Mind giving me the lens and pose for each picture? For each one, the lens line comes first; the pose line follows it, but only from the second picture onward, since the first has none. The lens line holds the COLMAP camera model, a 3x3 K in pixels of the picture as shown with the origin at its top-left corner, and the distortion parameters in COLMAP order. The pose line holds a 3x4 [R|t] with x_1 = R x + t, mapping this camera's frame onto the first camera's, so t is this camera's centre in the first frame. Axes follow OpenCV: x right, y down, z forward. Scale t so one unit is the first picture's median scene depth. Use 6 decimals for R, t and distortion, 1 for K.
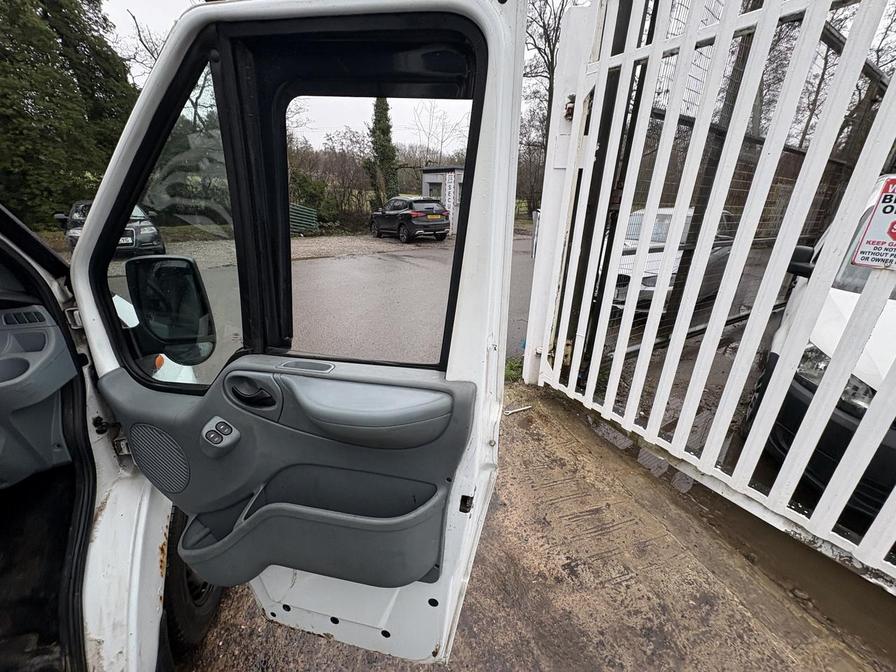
lens RADIAL K [[355.2, 0, 446.1], [0, 355.2, 340.1], [0, 0, 1]] dist [0.004613, -0.001070]
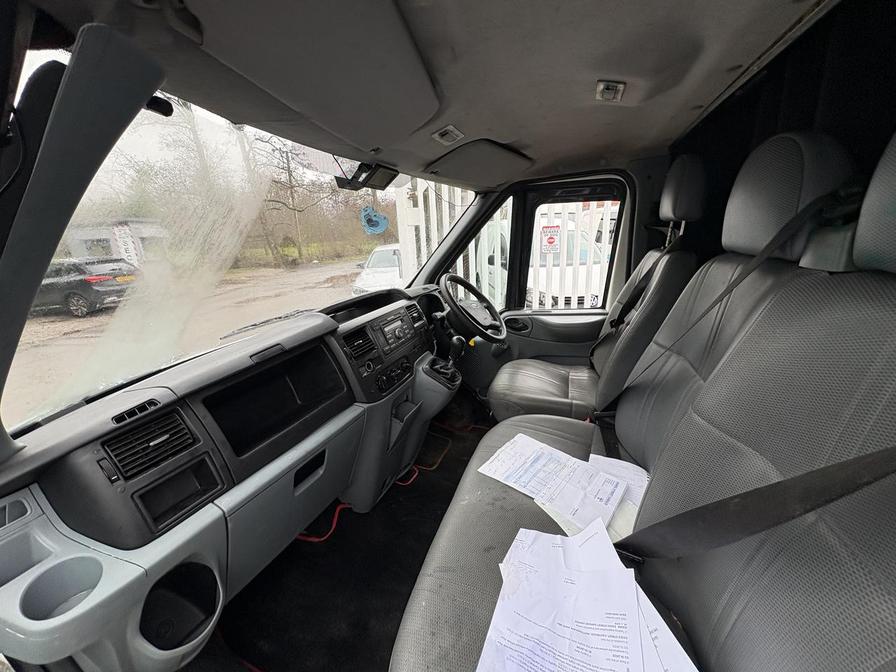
lens RADIAL K [[355.2, 0, 449.7], [0, 355.2, 335.2], [0, 0, 1]] dist [0.004613, -0.001070]
pose [[0.639921, -0.261101, 0.722722, -0.182438], [0.347323, 0.937231, 0.031068, 0.005441], [-0.685469, 0.231137, 0.690440, -0.038310]]
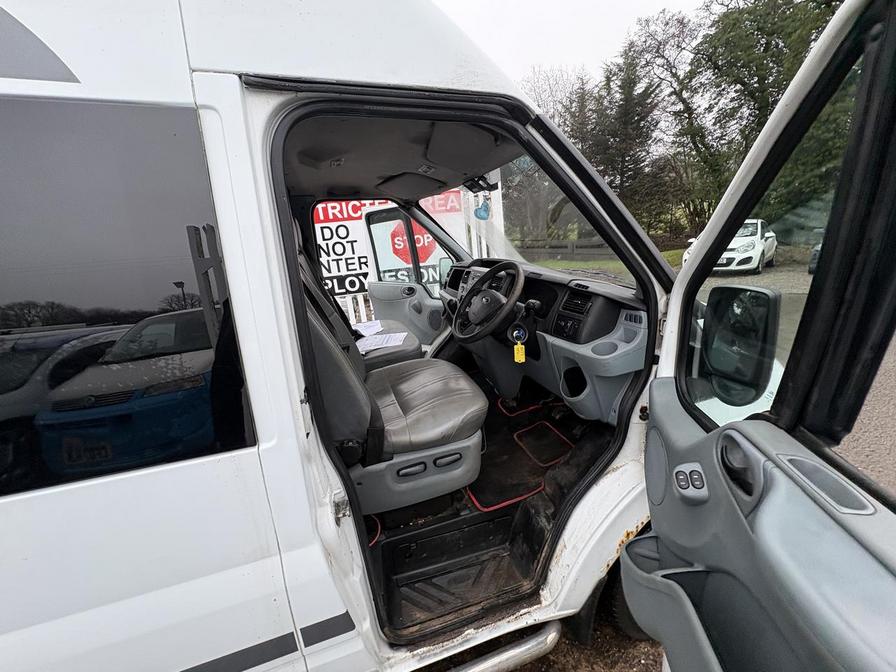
lens RADIAL K [[355.2, 0, 450.4], [0, 355.2, 335.3], [0, 0, 1]] dist [0.004613, -0.001070]
pose [[-0.029788, 0.253138, -0.966972, 0.011426], [-0.295508, 0.921928, 0.250449, -0.008488], [0.954876, 0.293208, 0.047342, 0.017208]]
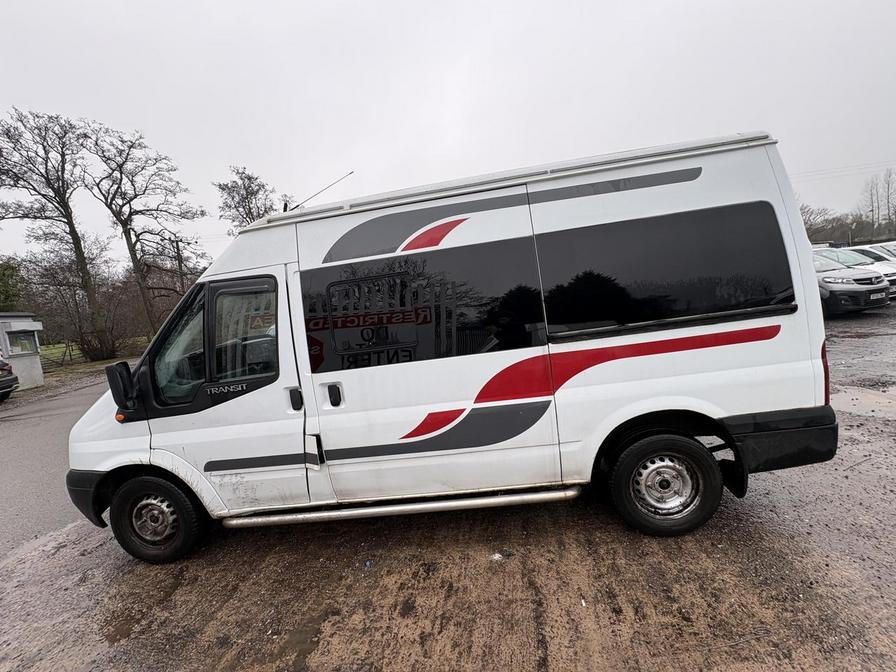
lens RADIAL K [[355.2, 0, 447.4], [0, 355.2, 333.7], [0, 0, 1]] dist [0.004613, -0.001070]
pose [[0.427831, -0.149082, 0.891479, -0.289811], [0.442019, 0.894826, -0.062489, 0.065280], [-0.788403, 0.420786, 0.448731, -0.179200]]
